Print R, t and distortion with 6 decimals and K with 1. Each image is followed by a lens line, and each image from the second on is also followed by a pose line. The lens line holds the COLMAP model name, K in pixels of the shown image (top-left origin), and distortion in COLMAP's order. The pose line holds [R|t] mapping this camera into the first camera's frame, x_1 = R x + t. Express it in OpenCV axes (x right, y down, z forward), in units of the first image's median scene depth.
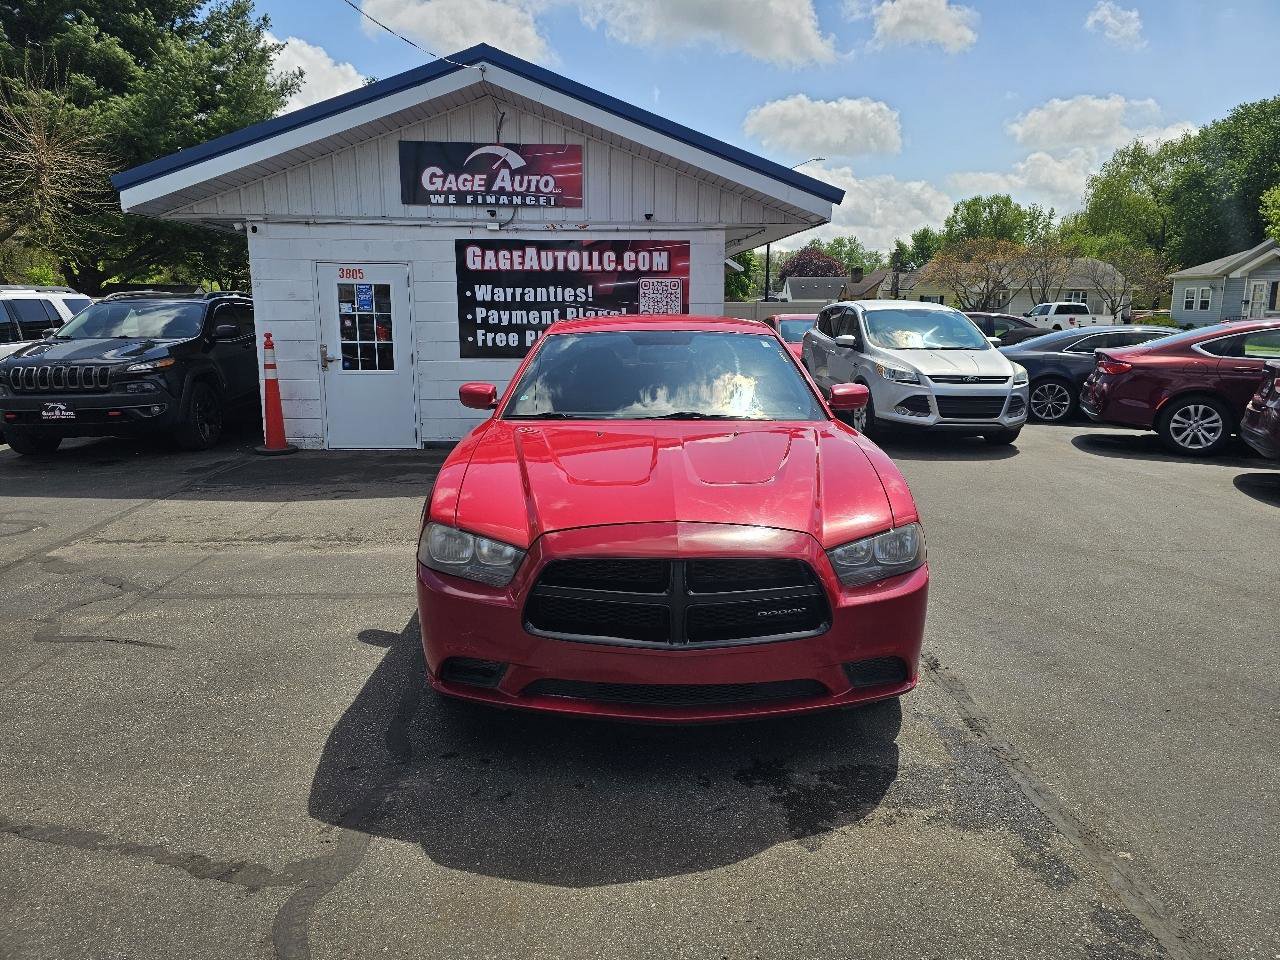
lens RADIAL K [[852.3, 0, 643.5], [0, 852.3, 479.7], [0, 0, 1]] dist [0.091531, -0.120729]
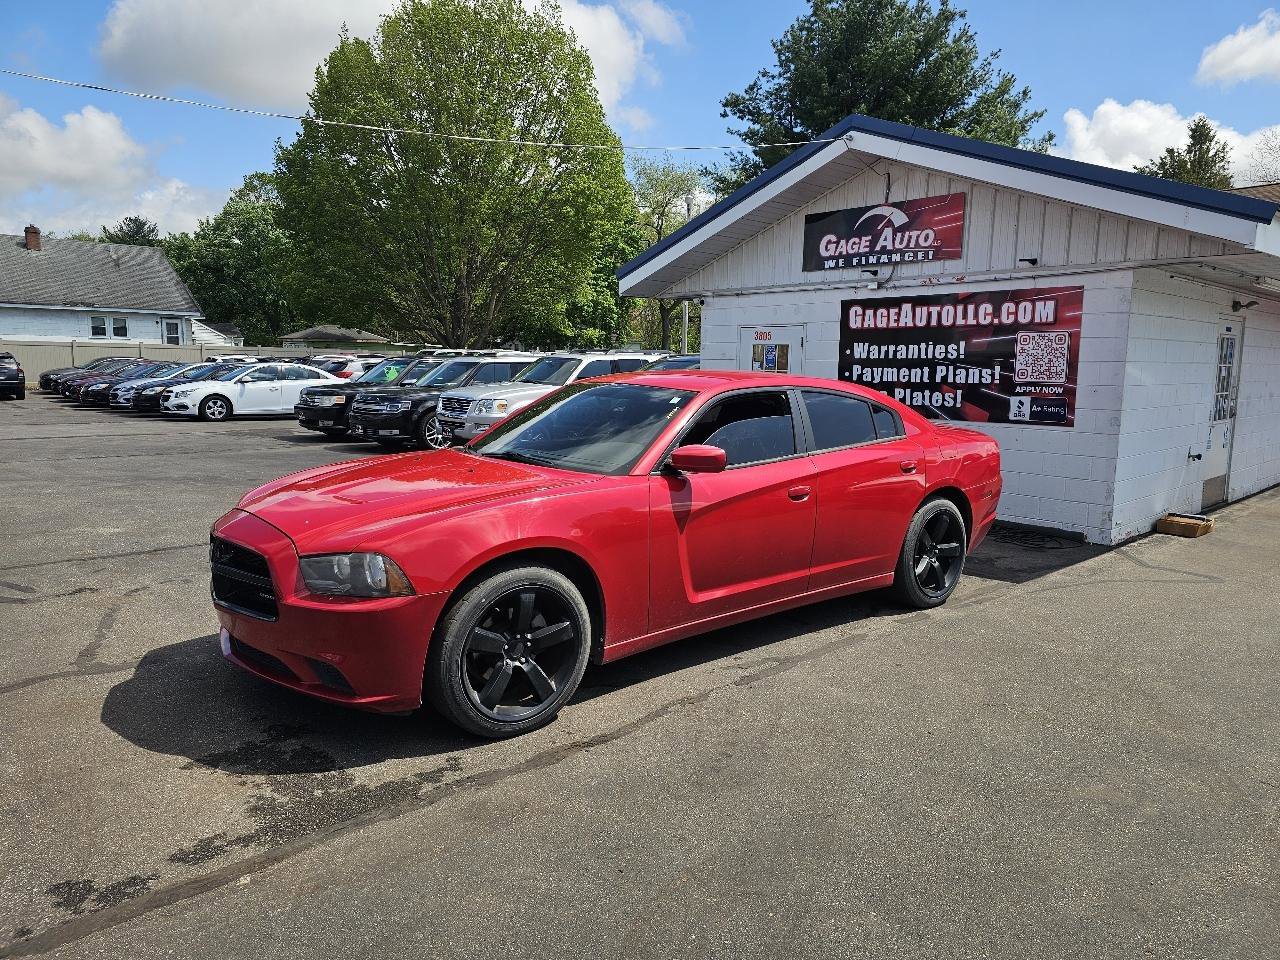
lens RADIAL K [[850.1, 0, 636.8], [0, 850.1, 476.8], [0, 0, 1]] dist [0.060068, -0.057351]
pose [[0.629988, 0.110037, -0.768769, 0.438266], [-0.164577, 0.986344, 0.006312, -0.034743], [0.758966, 0.122546, 0.639495, 0.176935]]
